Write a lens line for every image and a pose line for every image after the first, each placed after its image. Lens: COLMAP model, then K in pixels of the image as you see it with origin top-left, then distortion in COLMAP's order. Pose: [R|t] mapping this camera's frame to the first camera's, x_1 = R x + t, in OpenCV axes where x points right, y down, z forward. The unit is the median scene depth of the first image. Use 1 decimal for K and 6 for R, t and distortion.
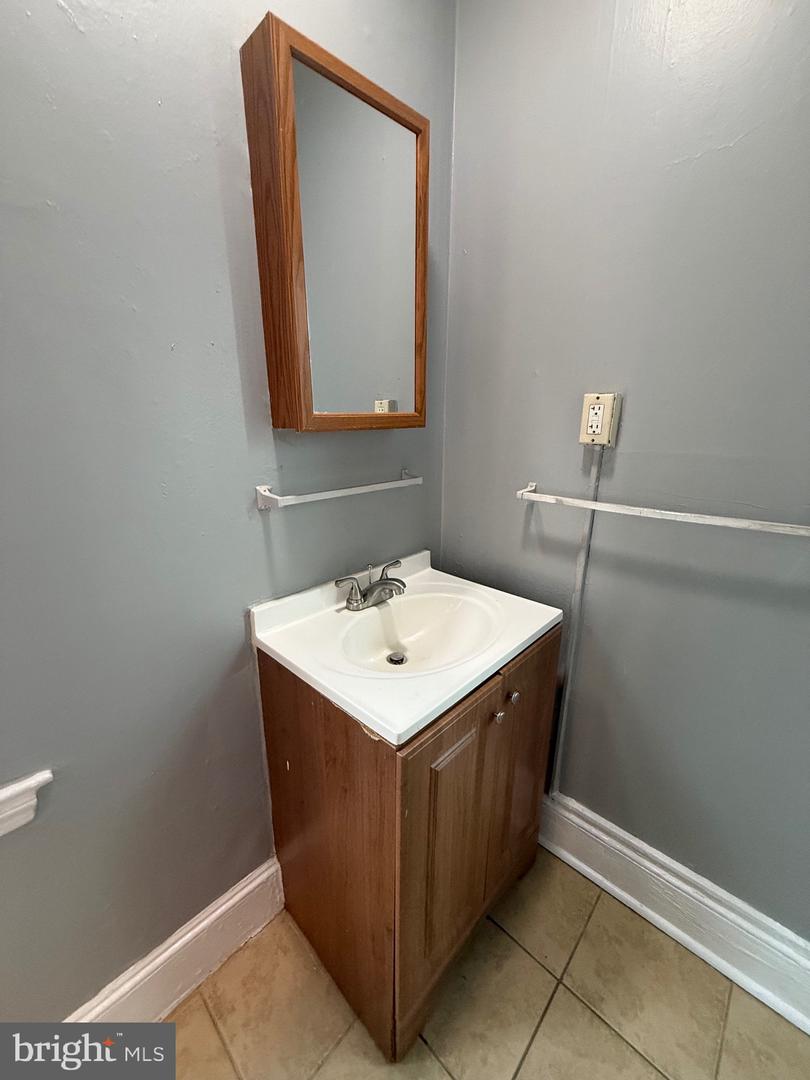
lens RADIAL K [[429.1, 0, 399.3], [0, 429.1, 535.7], [0, 0, 1]] dist [0.001076, -0.000489]
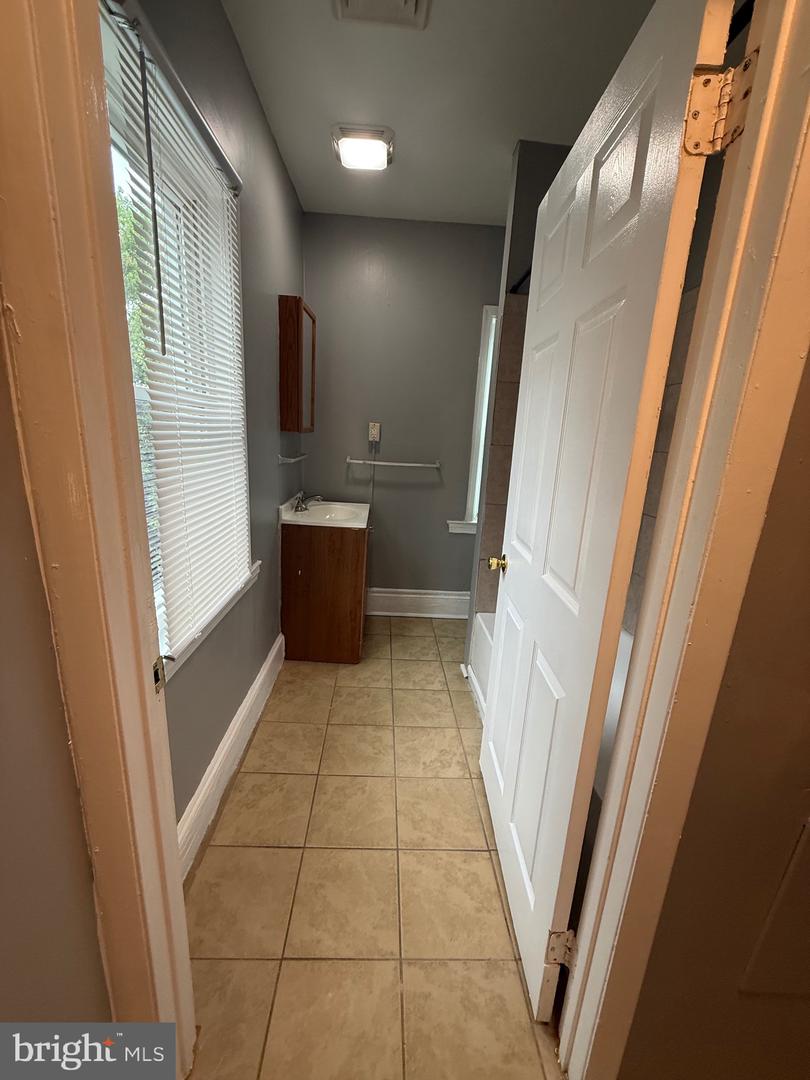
lens RADIAL K [[429.1, 0, 406.8], [0, 429.1, 541.9], [0, 0, 1]] dist [0.001076, -0.000489]
pose [[0.688857, -0.144685, 0.710312, -1.424817], [0.140921, 0.987913, 0.064565, 0.276886], [-0.711068, 0.055622, 0.700920, -1.041188]]
